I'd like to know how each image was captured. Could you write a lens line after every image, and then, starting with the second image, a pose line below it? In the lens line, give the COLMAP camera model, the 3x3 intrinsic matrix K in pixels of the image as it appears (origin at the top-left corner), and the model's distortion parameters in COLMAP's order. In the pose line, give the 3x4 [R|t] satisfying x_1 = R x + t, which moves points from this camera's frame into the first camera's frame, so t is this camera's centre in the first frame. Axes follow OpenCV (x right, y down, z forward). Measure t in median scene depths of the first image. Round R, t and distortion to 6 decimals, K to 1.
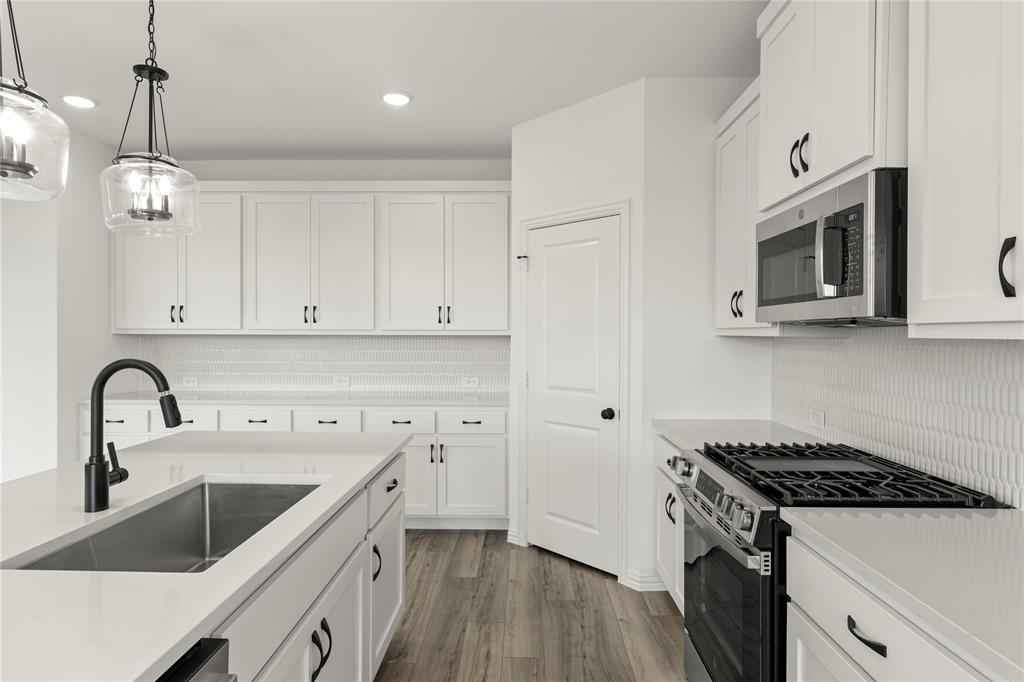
lens RADIAL K [[564.2, 0, 529.7], [0, 564.2, 337.6], [0, 0, 1]] dist [-0.002648, -0.001296]
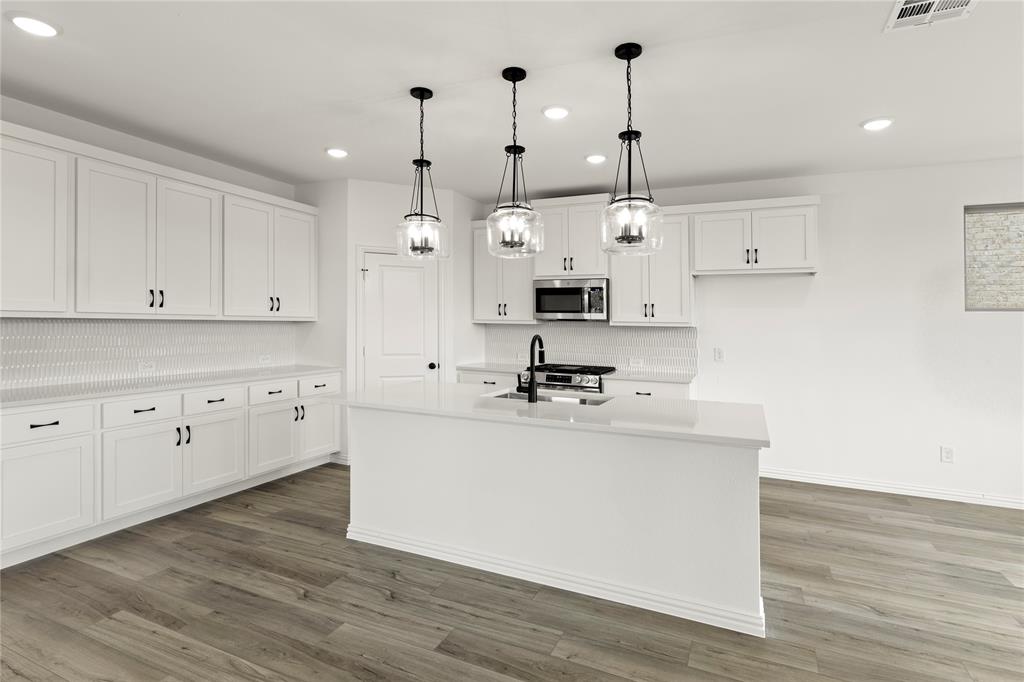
lens RADIAL K [[525.1, 0, 481.4], [0, 525.1, 315.5], [0, 0, 1]] dist [0.002007, -0.000537]
pose [[0.424057, 0.016113, 0.905492, -1.084345], [-0.007340, 0.999870, -0.014355, -0.003009], [-0.905606, -0.000559, 0.424120, 0.118853]]
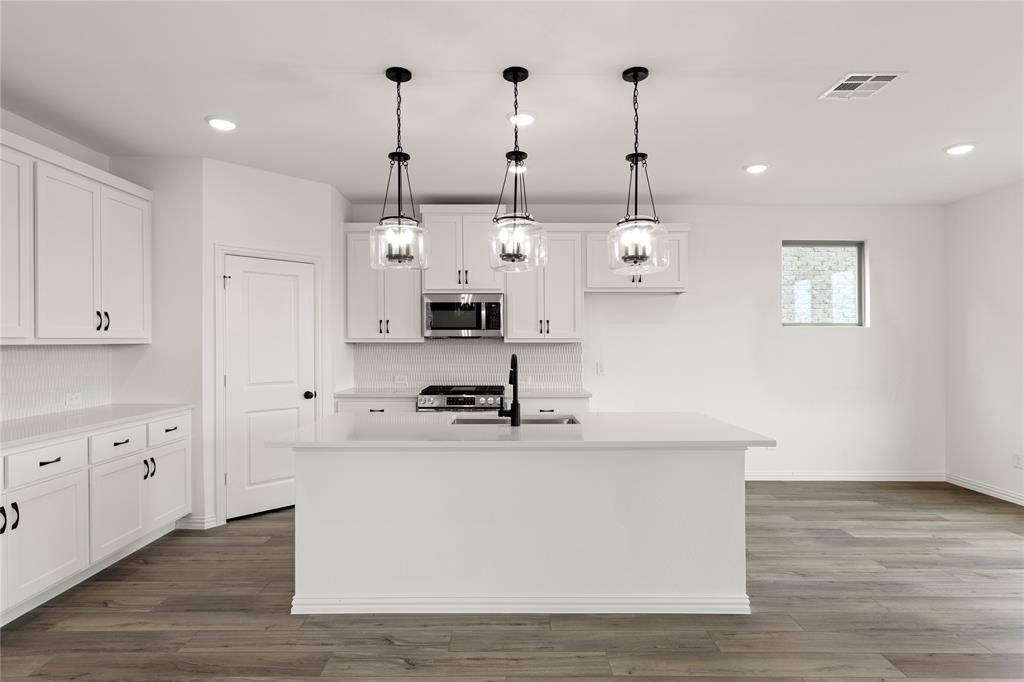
lens RADIAL K [[584.0, 0, 488.3], [0, 584.0, 335.3], [0, 0, 1]] dist [0.005131, -0.002778]
pose [[-0.004798, 0.008185, 0.999955, -1.164363], [0.008754, 0.999929, -0.008143, -0.005844], [-0.999950, 0.008714, -0.004870, 0.434420]]
